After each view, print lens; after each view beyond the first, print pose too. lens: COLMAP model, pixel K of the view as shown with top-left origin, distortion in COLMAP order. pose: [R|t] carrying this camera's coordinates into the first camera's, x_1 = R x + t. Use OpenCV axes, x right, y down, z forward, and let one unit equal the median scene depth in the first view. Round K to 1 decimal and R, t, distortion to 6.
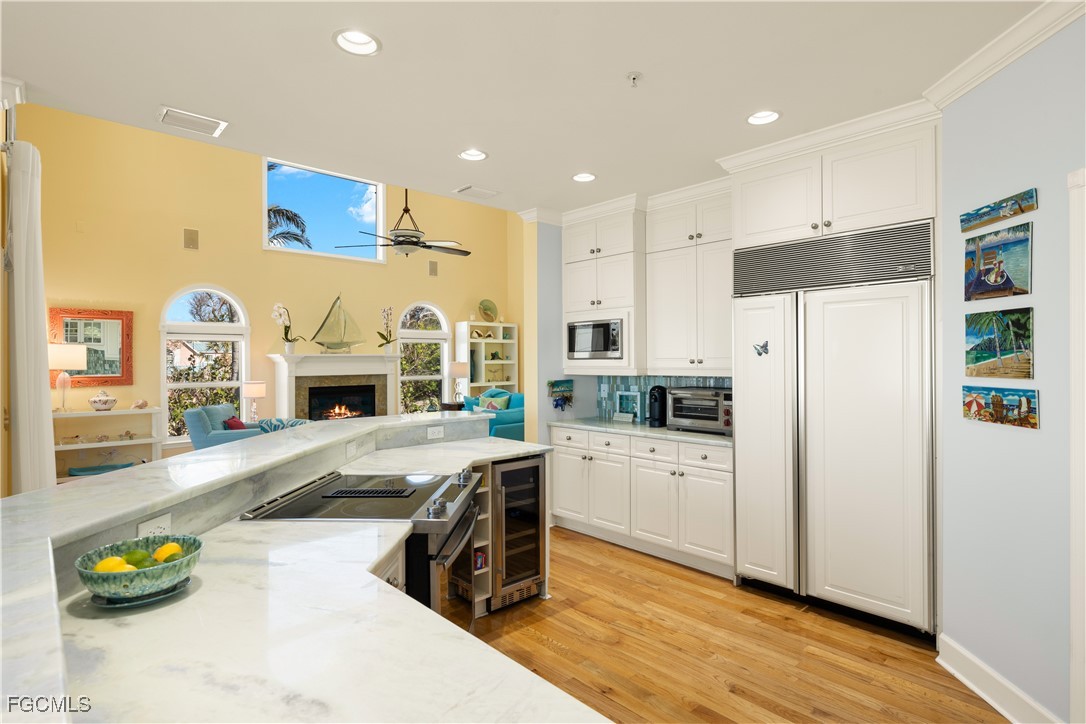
lens RADIAL K [[559.9, 0, 539.5], [0, 559.9, 362.5], [0, 0, 1]] dist [0.005447, -0.000178]
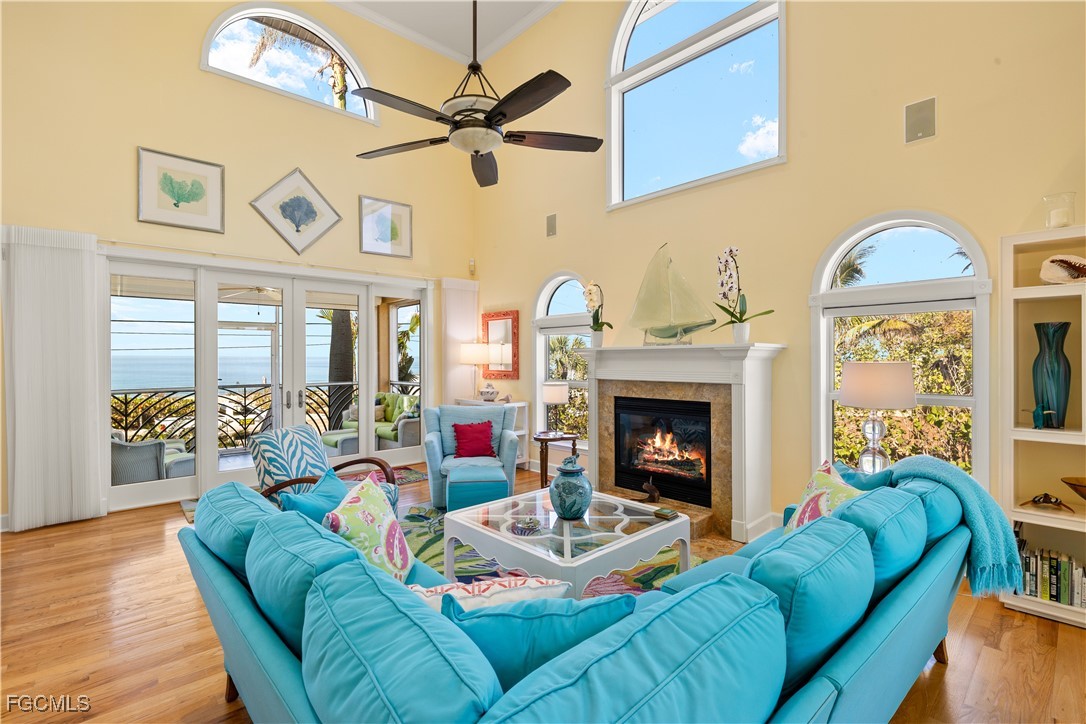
lens RADIAL K [[513.1, 0, 540.1], [0, 513.1, 364.8], [0, 0, 1]] dist [-0.000638, -0.000135]
pose [[0.001639, 0.018296, -0.999831, 0.247727], [-0.000921, 0.999832, 0.018295, -0.005970], [0.999998, 0.000891, 0.001656, 1.074902]]
